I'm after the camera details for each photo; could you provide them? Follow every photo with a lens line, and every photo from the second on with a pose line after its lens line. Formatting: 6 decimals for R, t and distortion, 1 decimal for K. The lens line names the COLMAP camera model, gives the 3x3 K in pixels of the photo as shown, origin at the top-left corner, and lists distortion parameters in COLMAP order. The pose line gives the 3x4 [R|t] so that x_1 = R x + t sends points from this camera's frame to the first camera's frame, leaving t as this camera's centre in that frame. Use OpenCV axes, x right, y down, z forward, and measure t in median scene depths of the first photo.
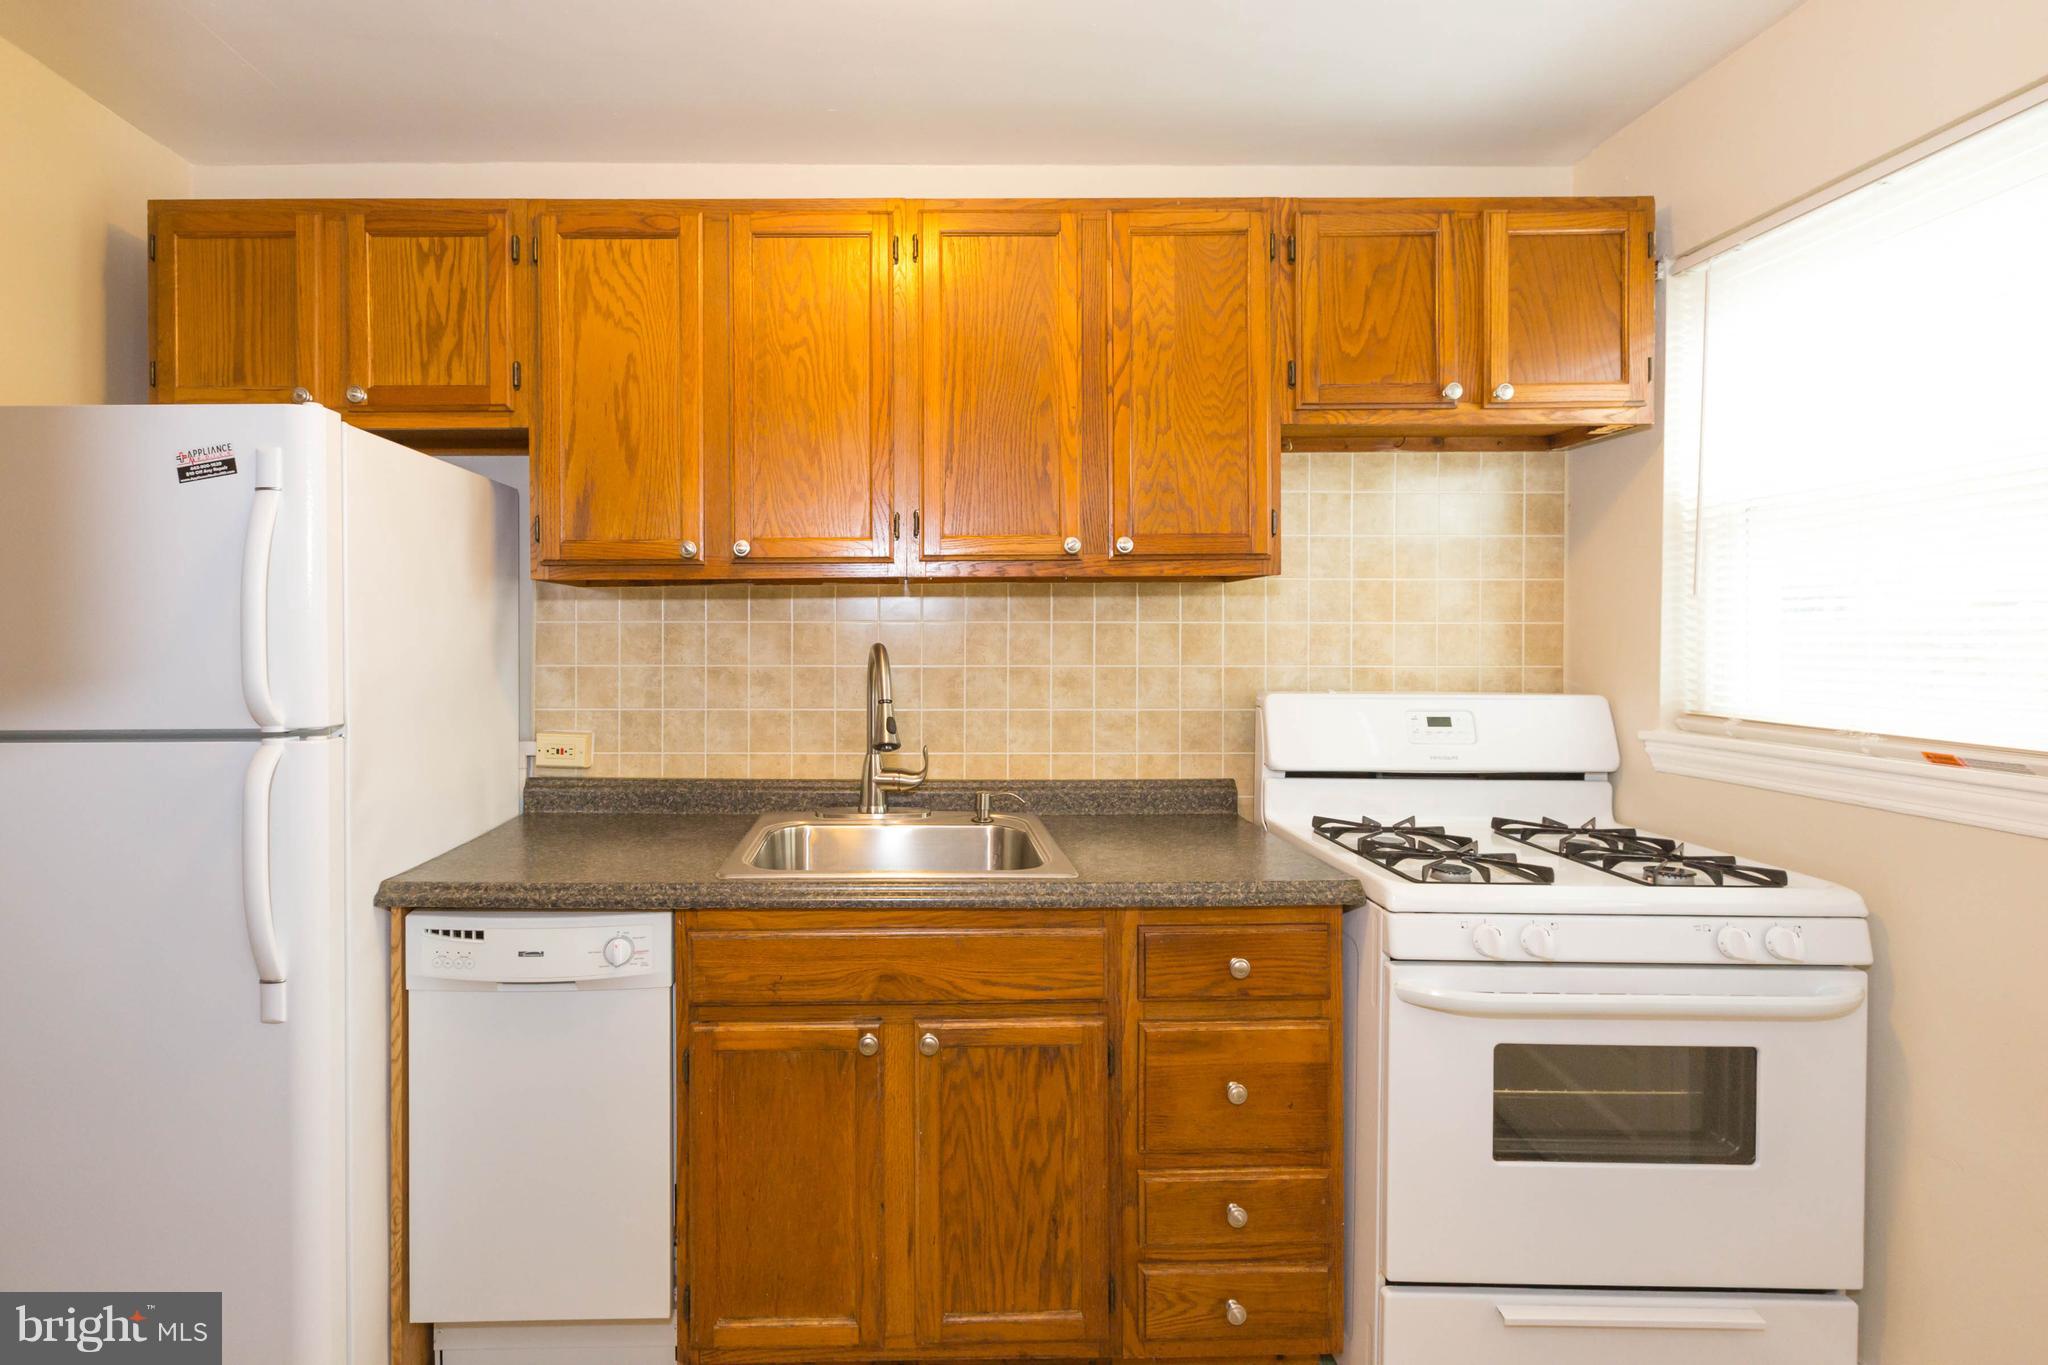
lens RADIAL K [[958.6, 0, 901.1], [0, 958.6, 641.4], [0, 0, 1]] dist [-0.002732, -0.000630]
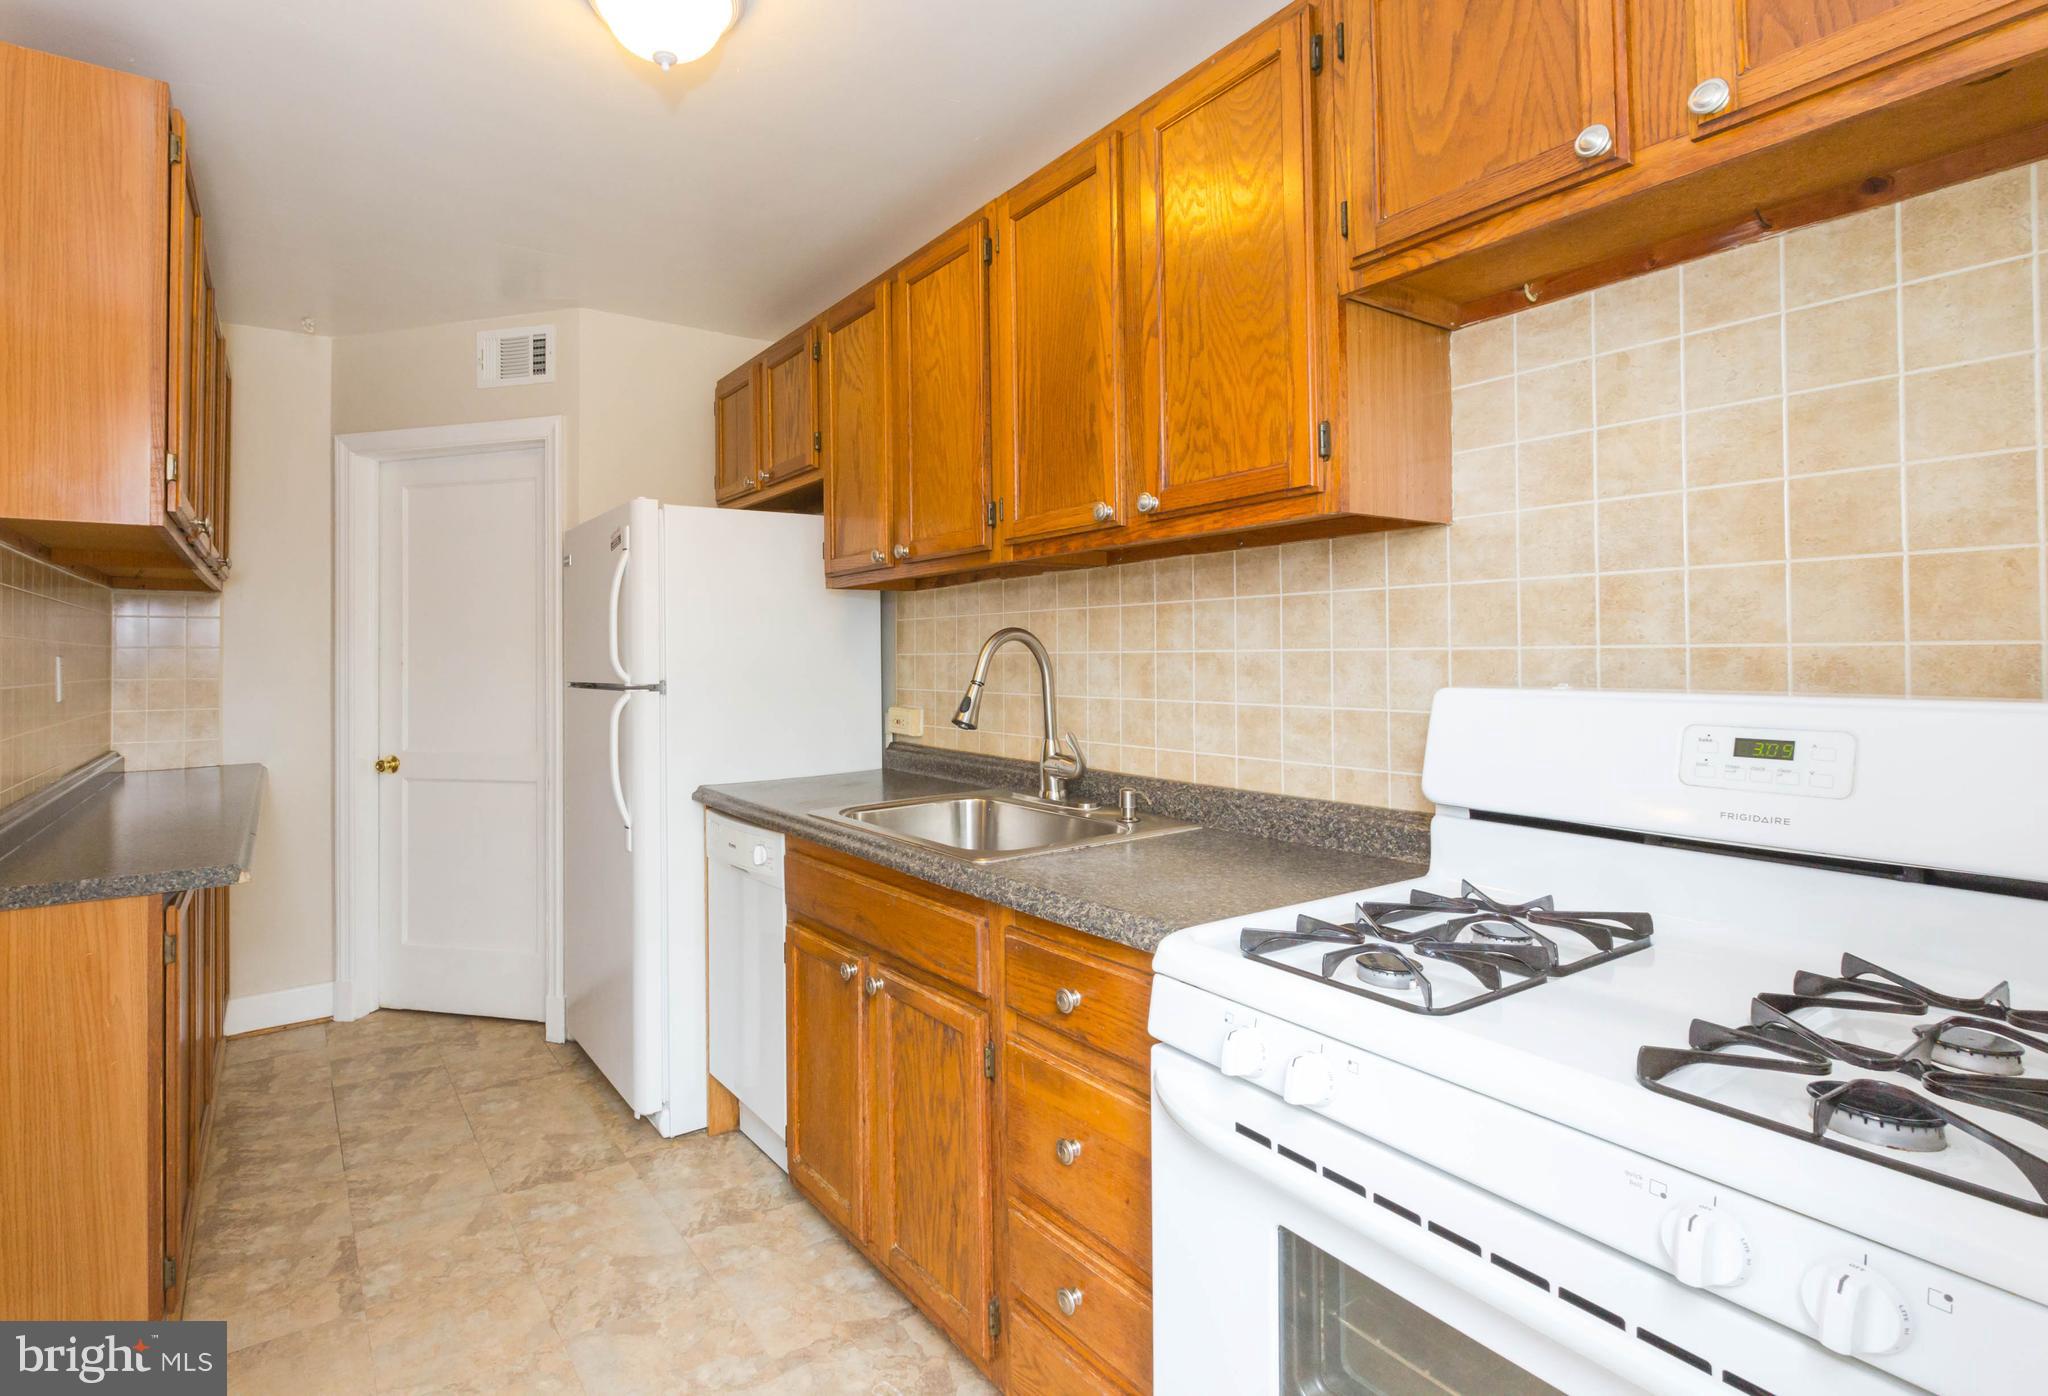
lens RADIAL K [[952.6, 0, 836.7], [0, 952.6, 637.0], [0, 0, 1]] dist [-0.001558, -0.000057]
pose [[0.508611, -0.021793, -0.860721, 0.749316], [0.008479, 0.999758, -0.020302, 0.030073], [0.860955, 0.003028, 0.508672, 0.312091]]
